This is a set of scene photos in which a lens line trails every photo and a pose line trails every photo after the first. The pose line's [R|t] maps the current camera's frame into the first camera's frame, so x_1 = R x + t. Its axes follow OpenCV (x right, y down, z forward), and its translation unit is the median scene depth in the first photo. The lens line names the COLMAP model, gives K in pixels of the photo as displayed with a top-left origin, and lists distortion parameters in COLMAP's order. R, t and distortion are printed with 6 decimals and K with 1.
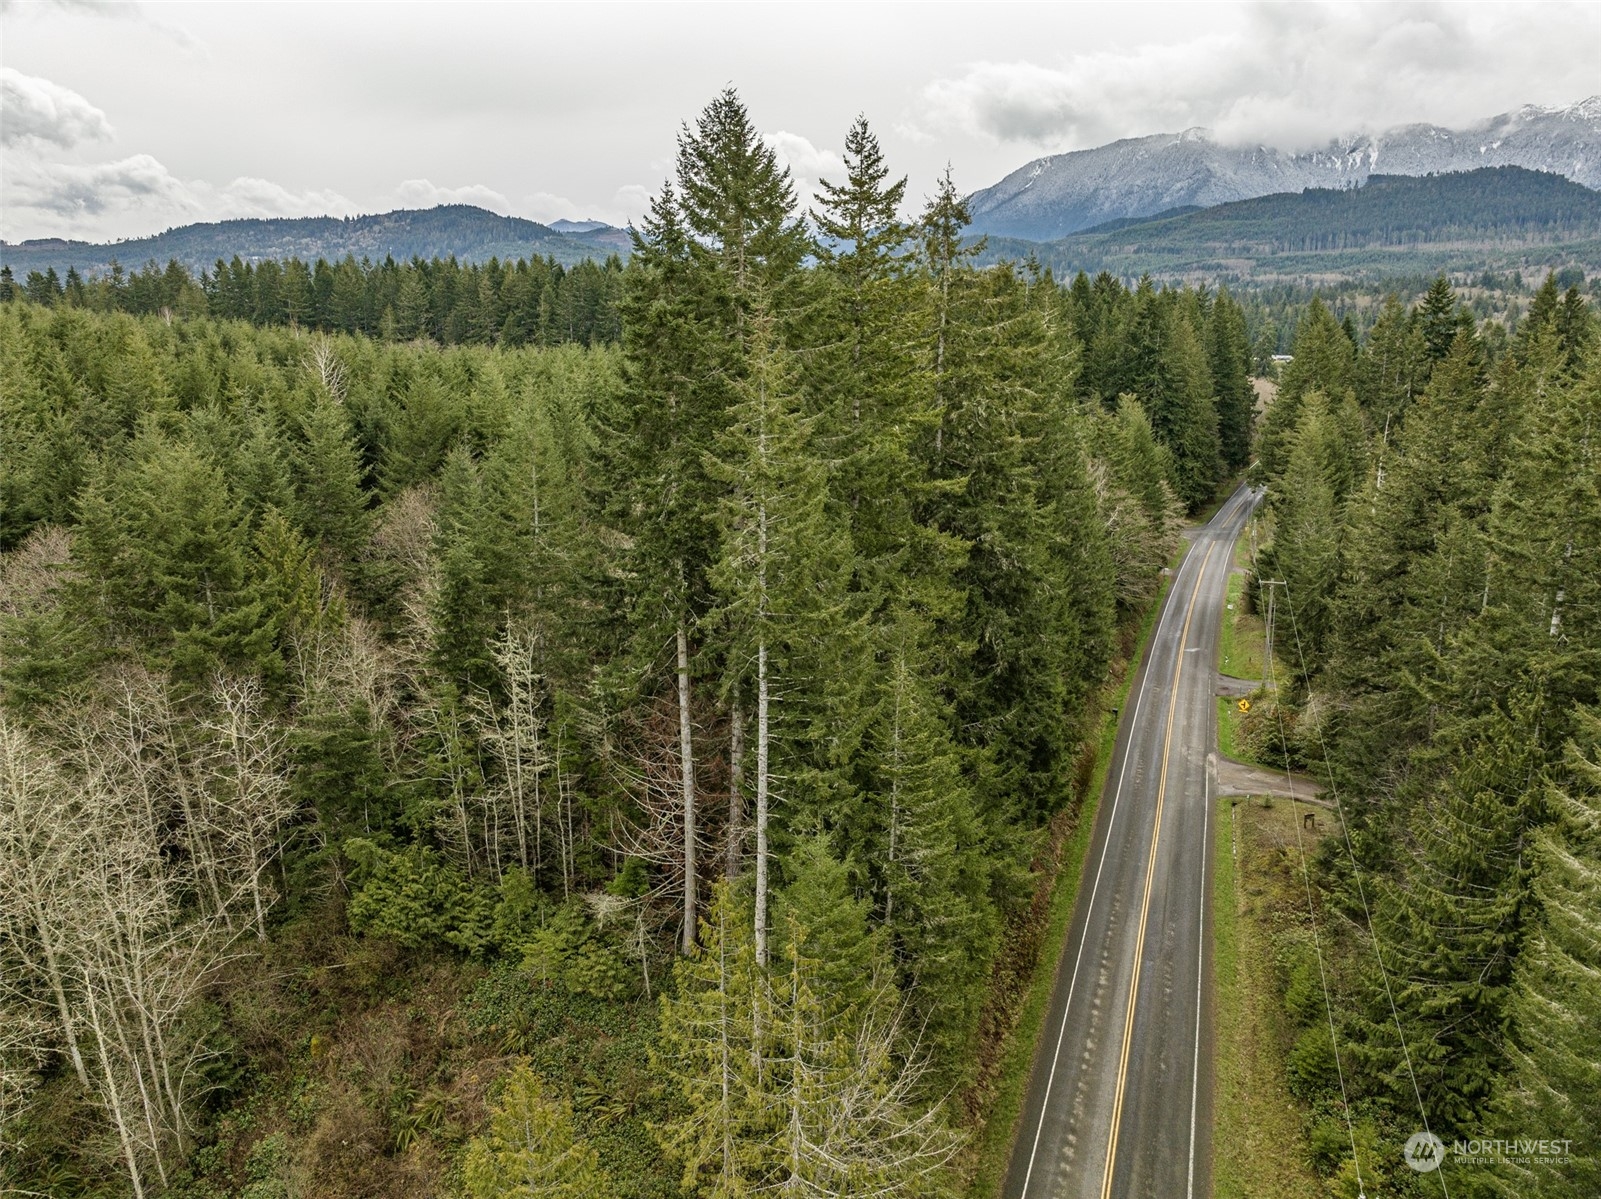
lens RADIAL K [[1126.6, 0, 800.5], [0, 1126.6, 599.5], [0, 0, 1]] dist [-0.029012, 0.014396]
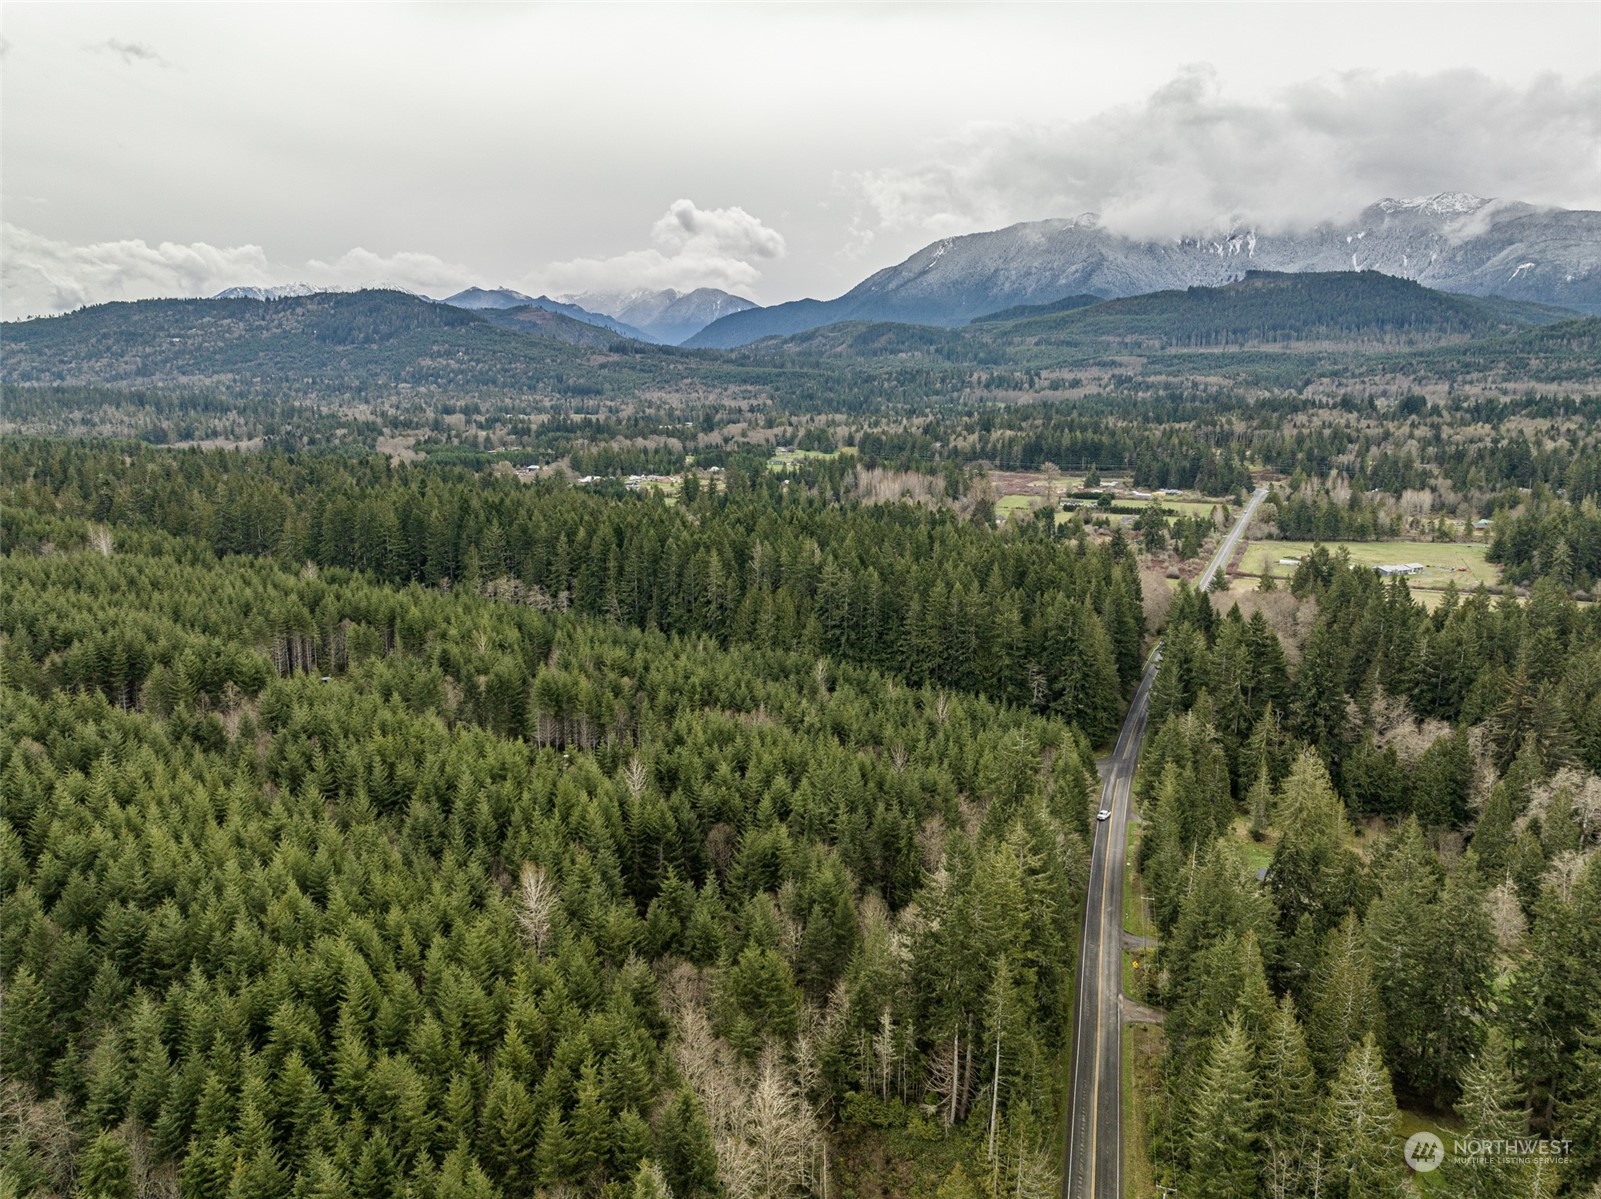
lens RADIAL K [[1124.6, 0, 799.8], [0, 1124.6, 605.8], [0, 0, 1]] dist [-0.029226, 0.015505]
pose [[0.996849, -0.009697, 0.078729, -0.018732], [0.013371, 0.998839, -0.046283, -0.023900], [-0.078188, 0.047190, 0.995821, -0.051535]]
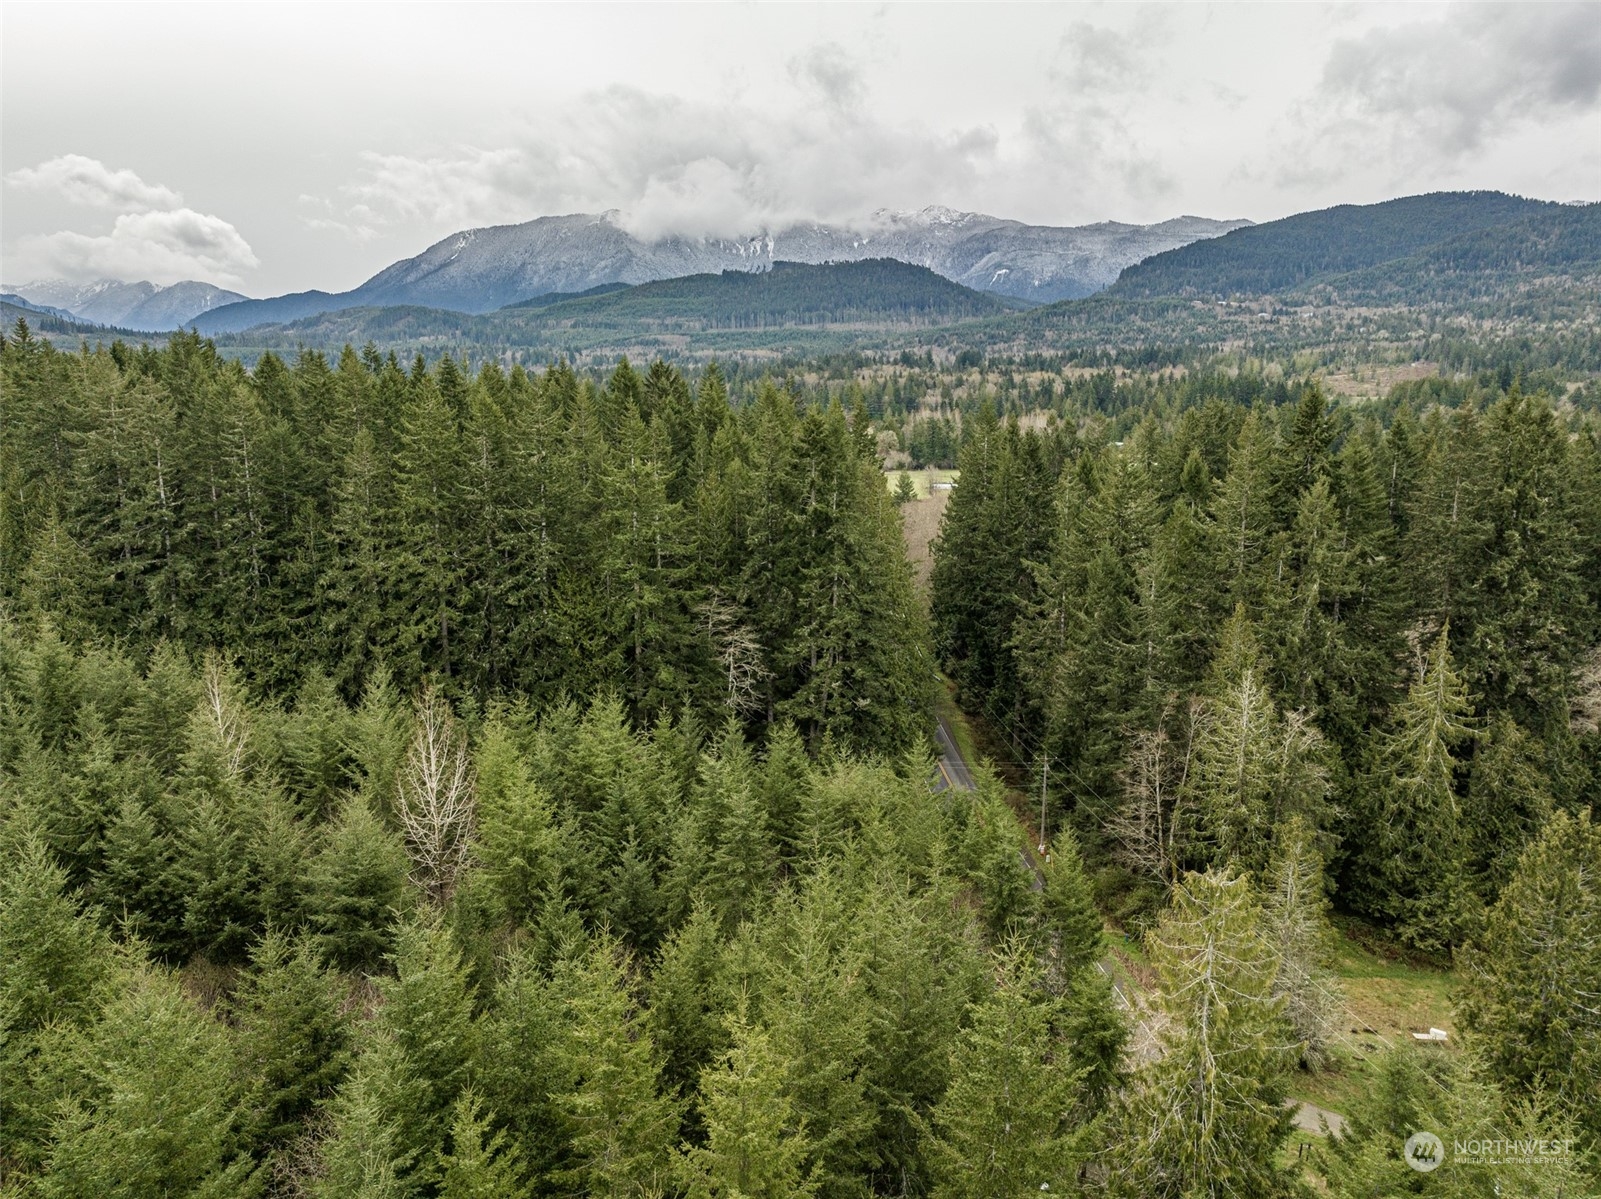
lens RADIAL K [[1126.6, 0, 800.5], [0, 1126.6, 599.5], [0, 0, 1]] dist [-0.029012, 0.014396]
pose [[0.887012, -0.085271, 0.453805, 0.006994], [0.112719, 0.993054, -0.033724, -0.019823], [-0.447778, 0.081066, 0.890462, 0.063523]]
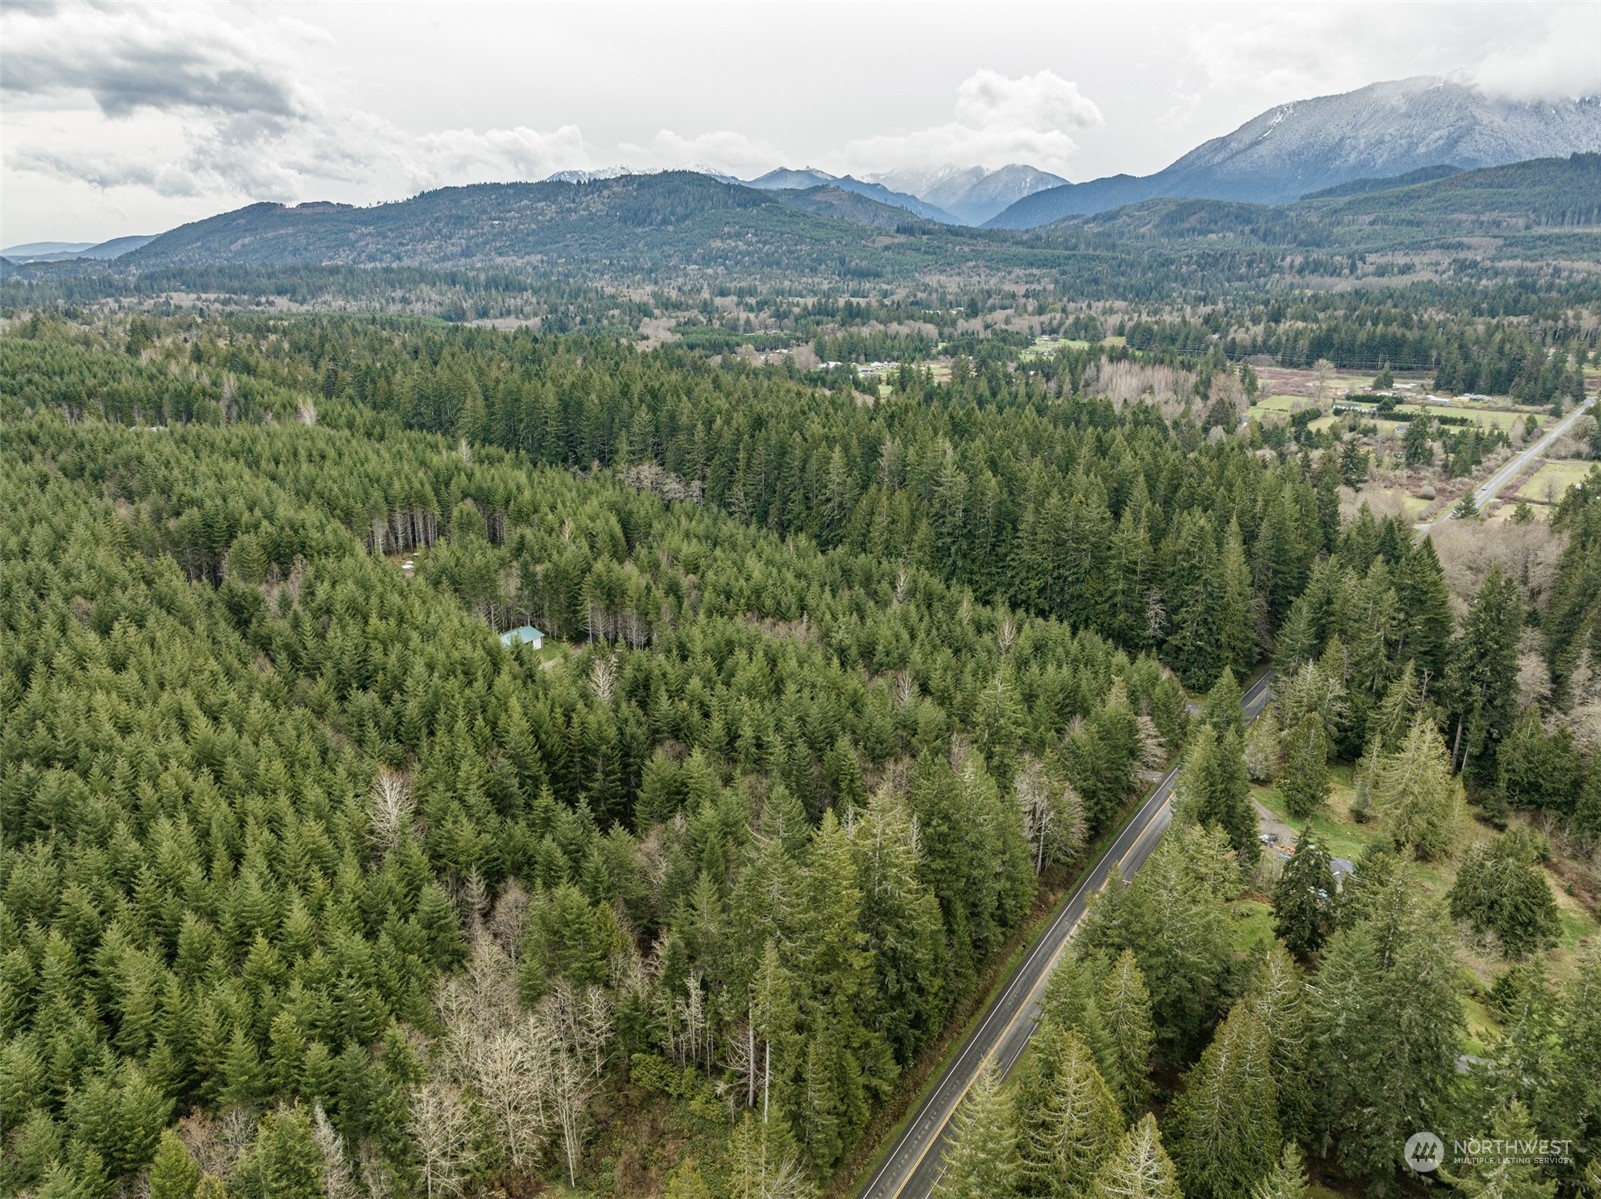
lens RADIAL K [[1124.6, 0, 799.8], [0, 1124.6, 605.8], [0, 0, 1]] dist [-0.029226, 0.015505]
pose [[0.983160, 0.060453, -0.172457, 0.010470], [-0.051315, 0.997057, 0.056963, -0.026775], [0.175393, -0.047155, 0.983369, -0.040263]]
